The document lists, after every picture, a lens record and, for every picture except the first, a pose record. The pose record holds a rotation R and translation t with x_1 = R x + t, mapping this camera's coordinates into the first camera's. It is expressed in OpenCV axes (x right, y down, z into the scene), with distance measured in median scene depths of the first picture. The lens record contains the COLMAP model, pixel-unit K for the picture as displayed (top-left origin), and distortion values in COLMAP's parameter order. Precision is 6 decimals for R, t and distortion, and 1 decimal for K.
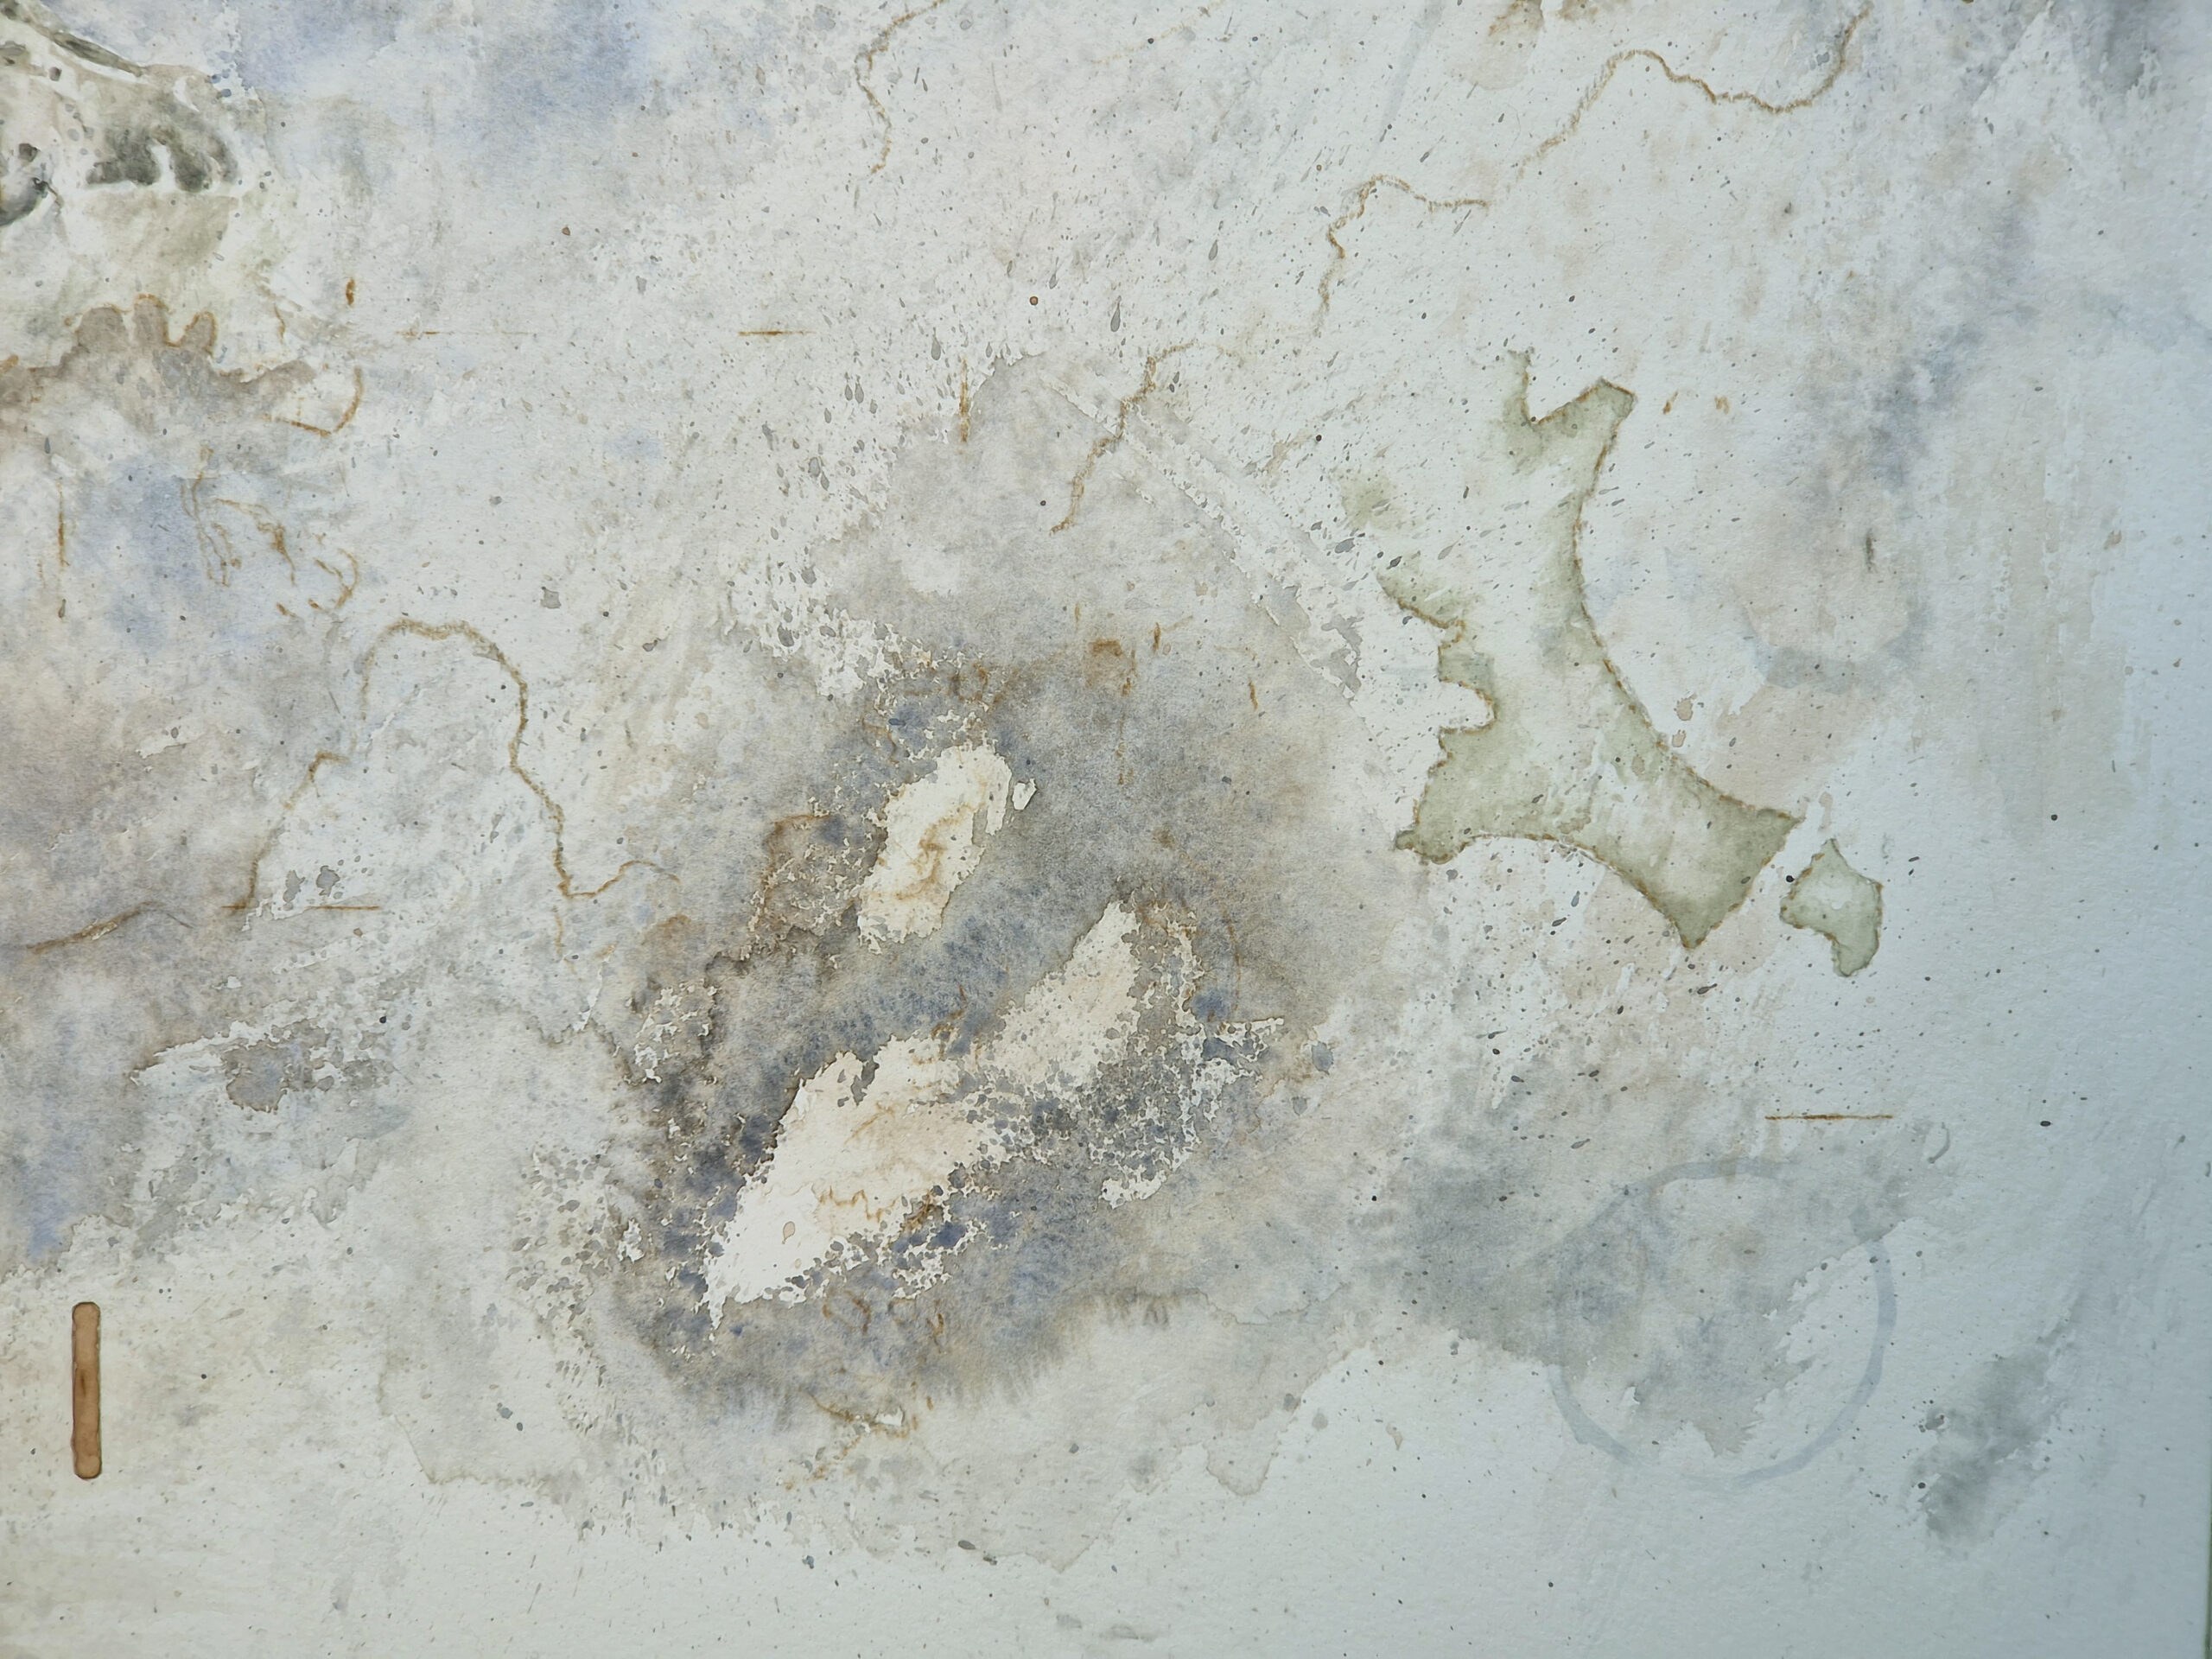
lens RADIAL K [[4441.4, 0, 1089.5], [0, 4441.4, 834.8], [0, 0, 1]] dist [-0.030234, 0.000000]
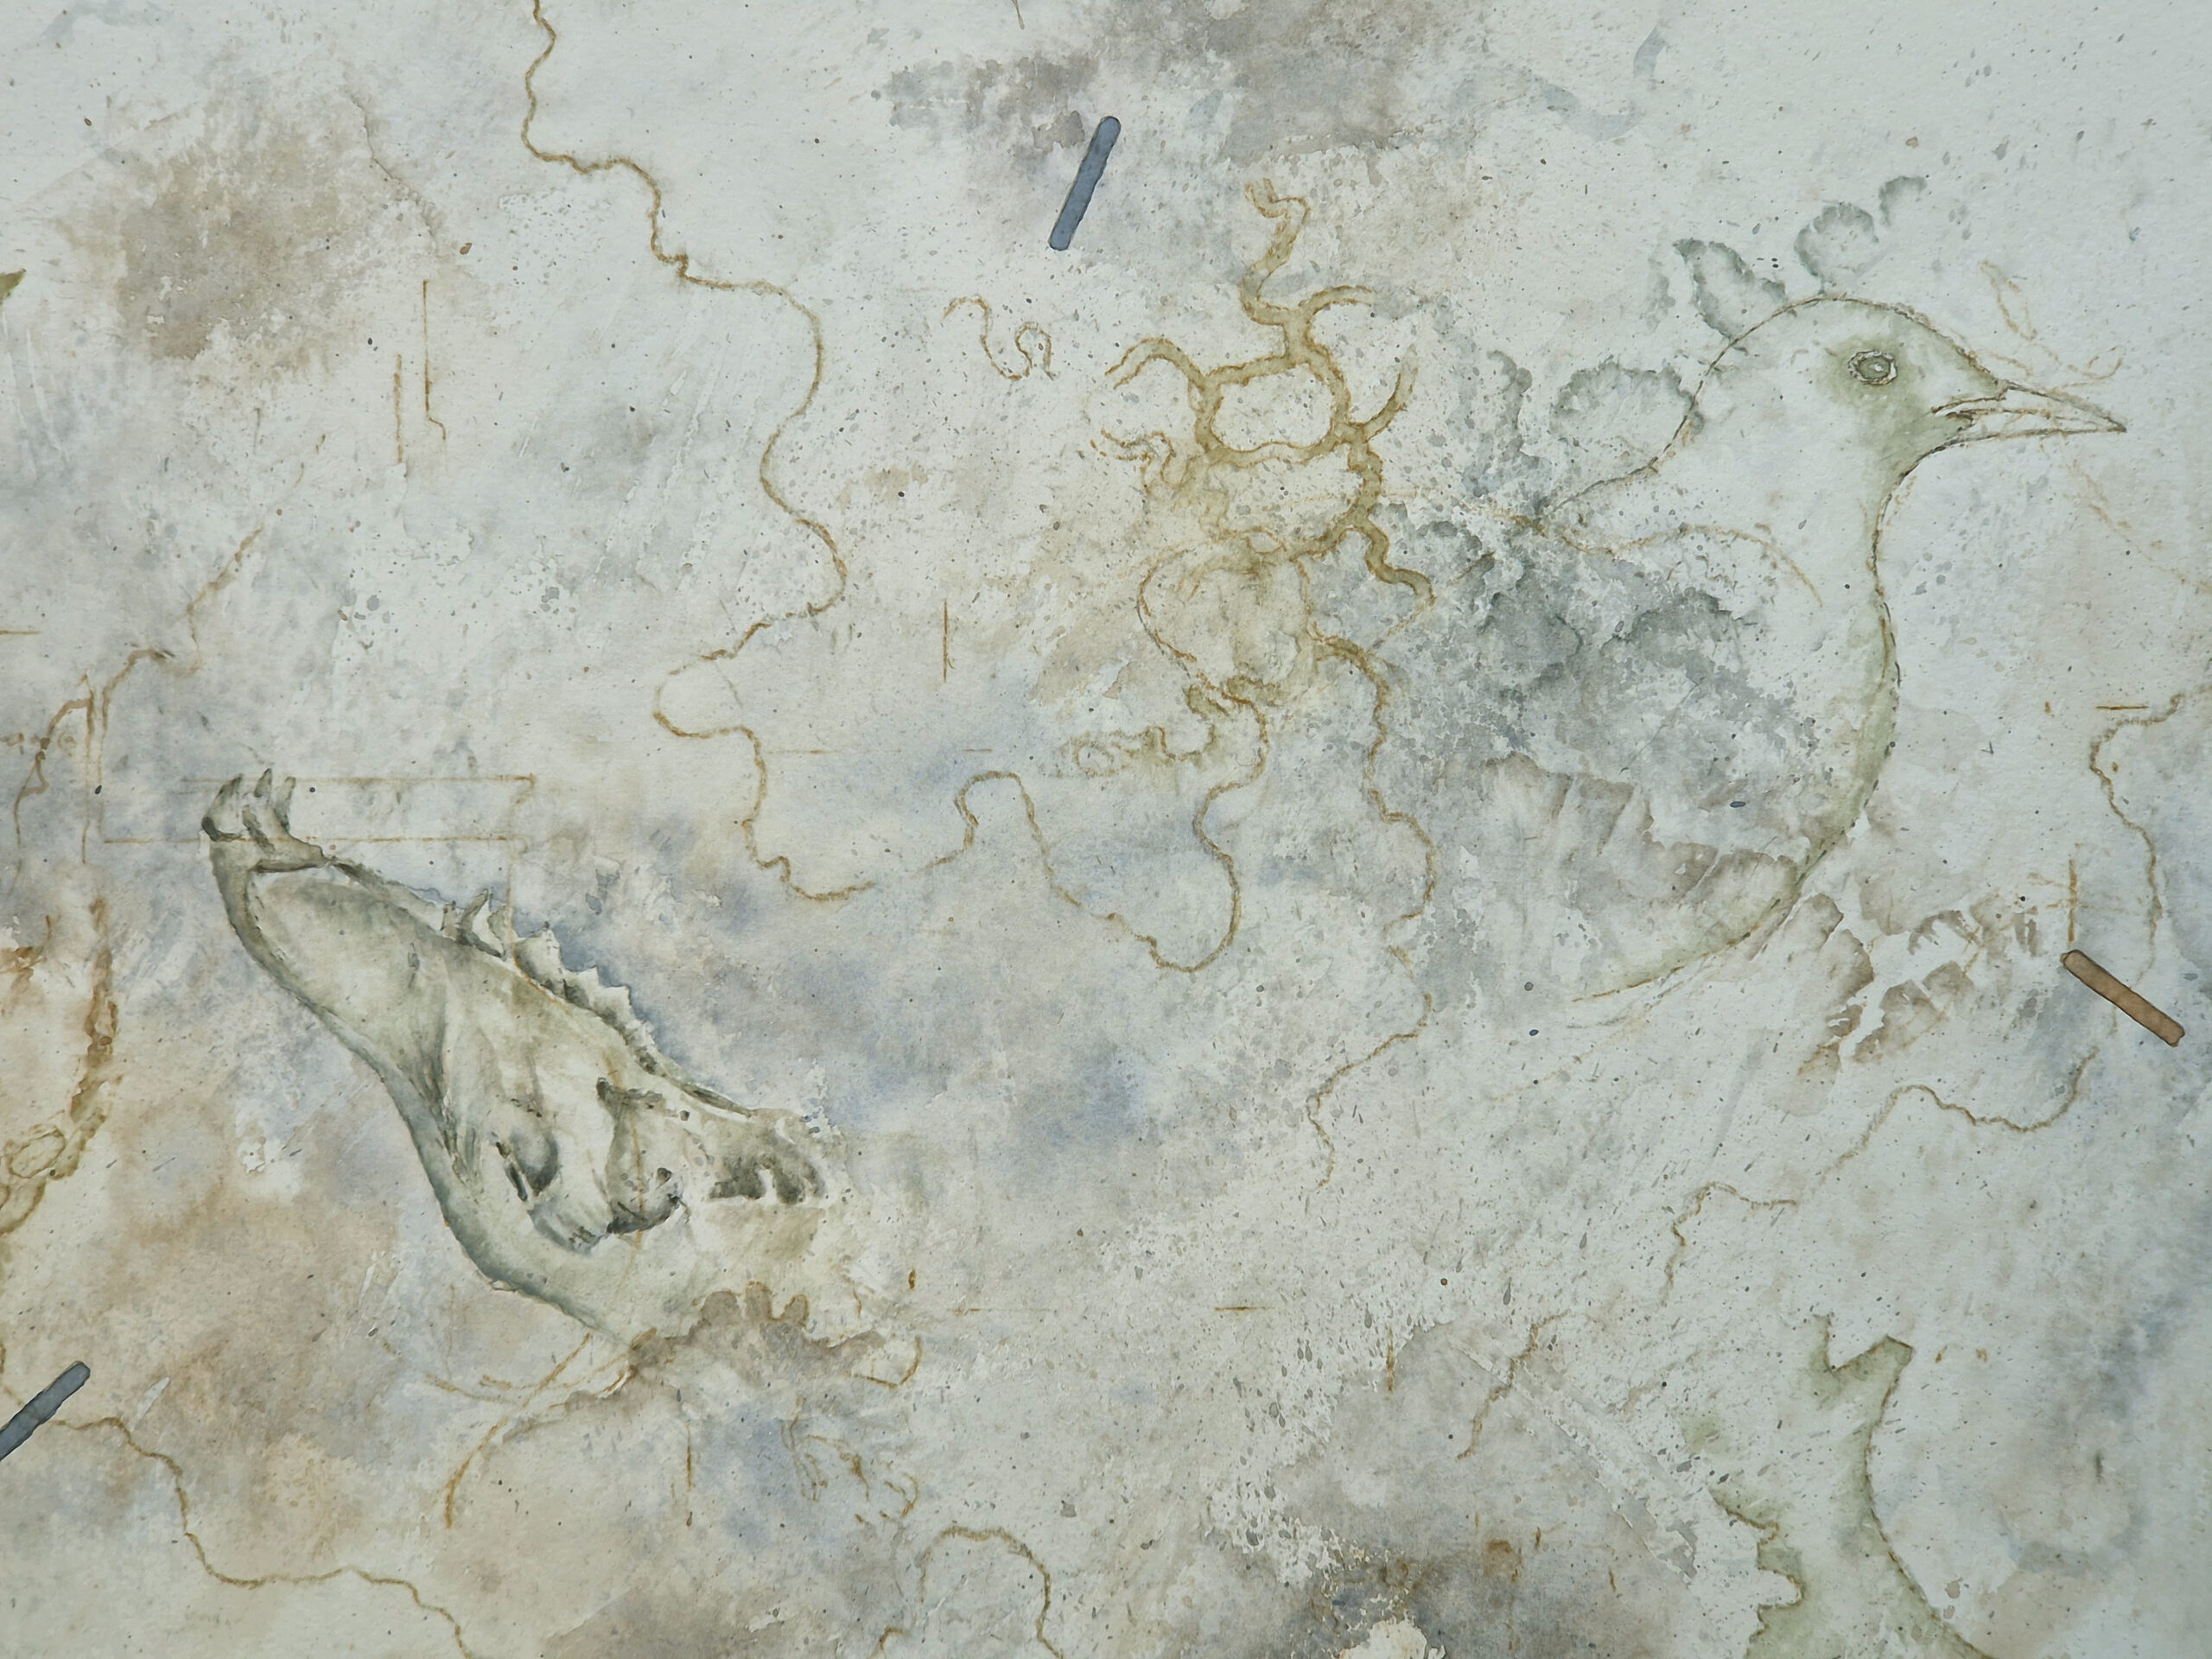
lens RADIAL K [[4441.4, 0, 1106.8], [0, 4441.4, 828.0], [0, 0, 1]] dist [-0.030234, 0.000000]
pose [[0.994955, -0.012070, -0.099595, 0.020023], [-0.012671, 0.969667, -0.244103, 0.067858], [0.099520, 0.244133, 0.964622, -0.282445]]
